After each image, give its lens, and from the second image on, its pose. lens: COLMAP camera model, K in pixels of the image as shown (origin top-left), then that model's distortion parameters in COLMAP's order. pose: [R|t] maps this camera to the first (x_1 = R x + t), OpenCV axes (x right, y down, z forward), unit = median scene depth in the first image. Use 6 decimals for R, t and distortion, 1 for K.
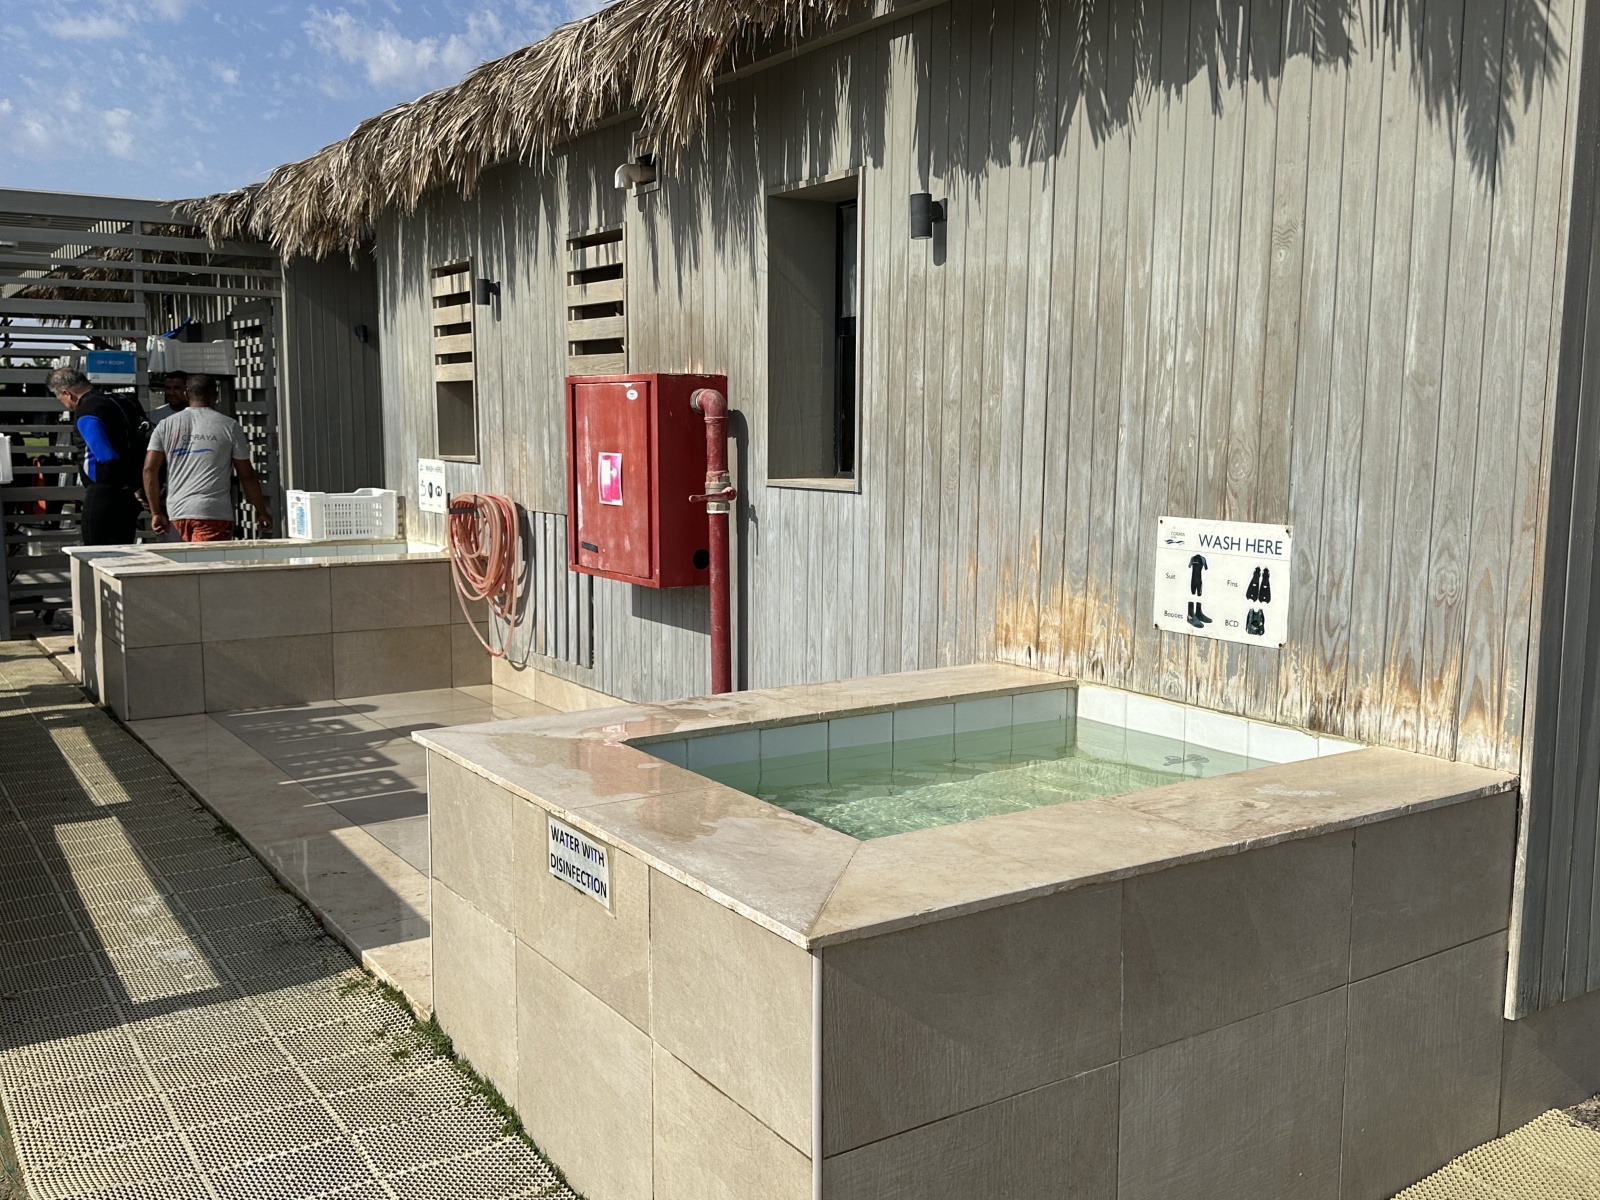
lens RADIAL K [[1439.4, 0, 800.0], [0, 1439.4, 600.0], [0, 0, 1]] dist [0.204350, -0.477063]
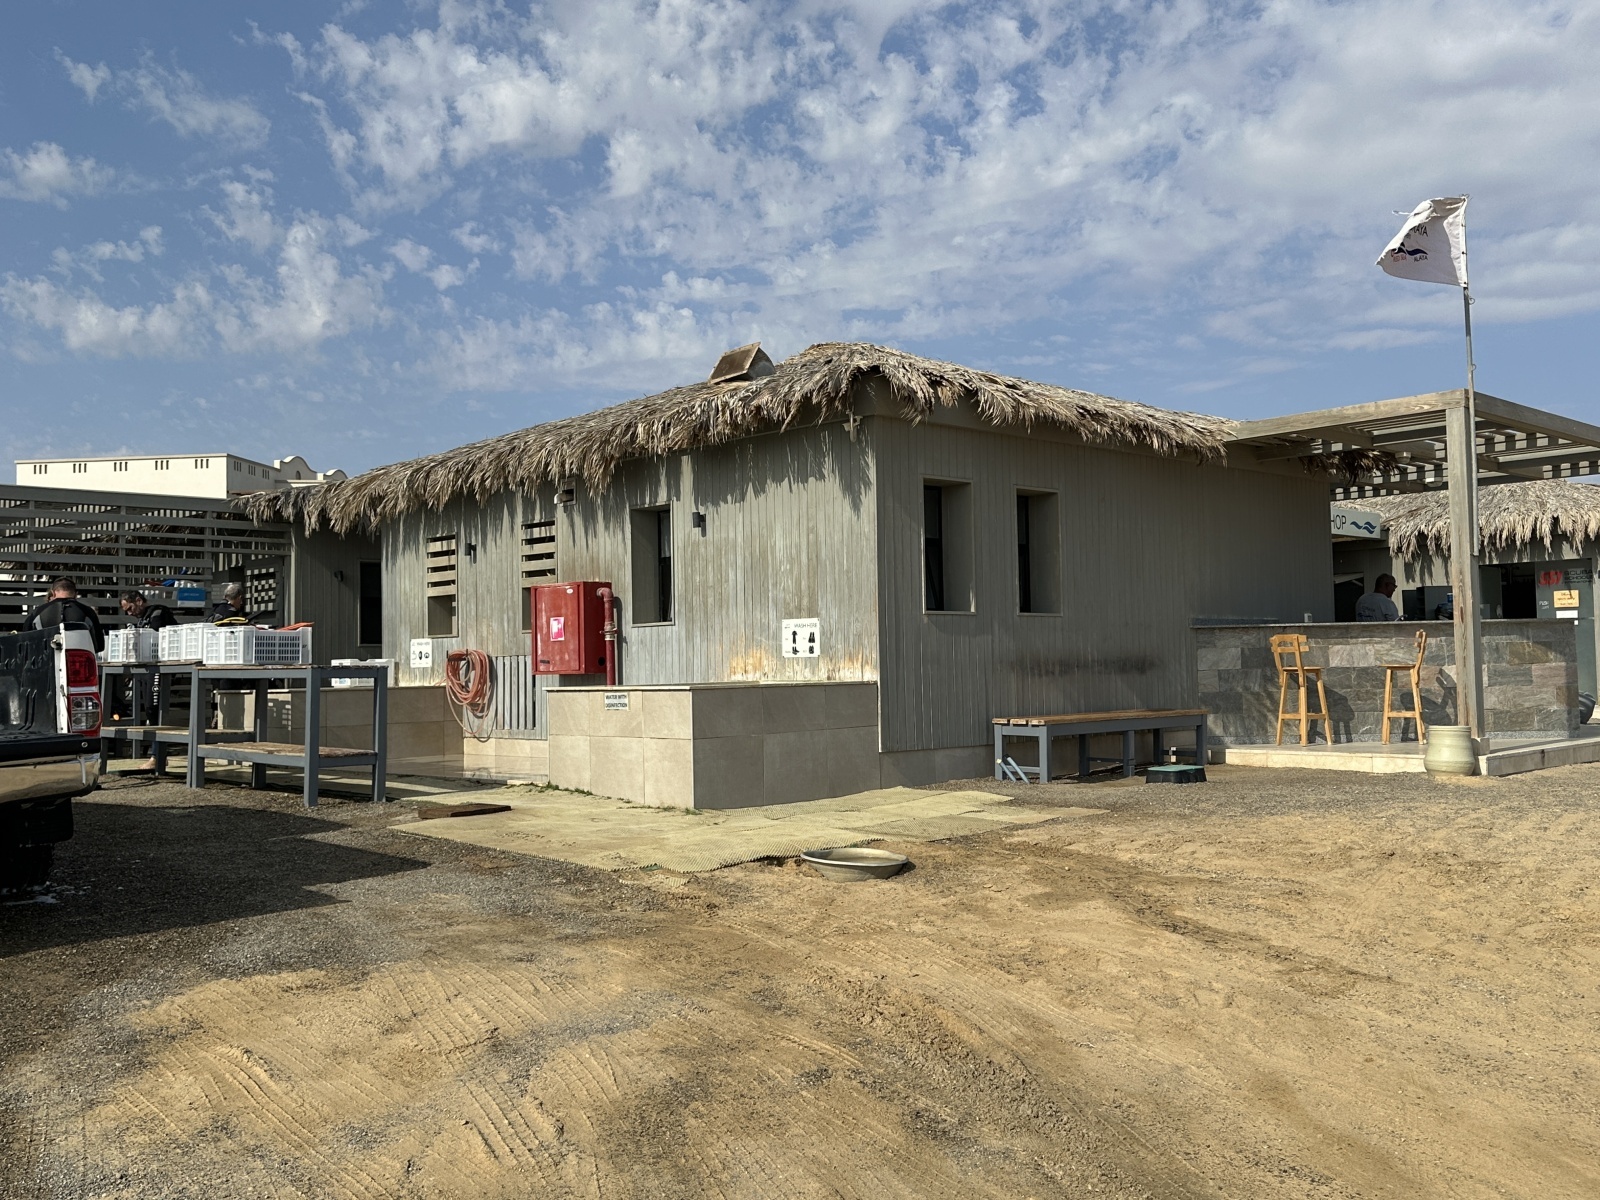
lens RADIAL K [[1439.4, 0, 800.0], [0, 1439.4, 600.0], [0, 0, 1]] dist [0.204350, -0.477063]
pose [[0.983012, -0.015160, 0.182914, -0.185695], [0.046435, 0.984704, -0.167937, 0.289139], [-0.177570, 0.173578, 0.968679, -1.354309]]
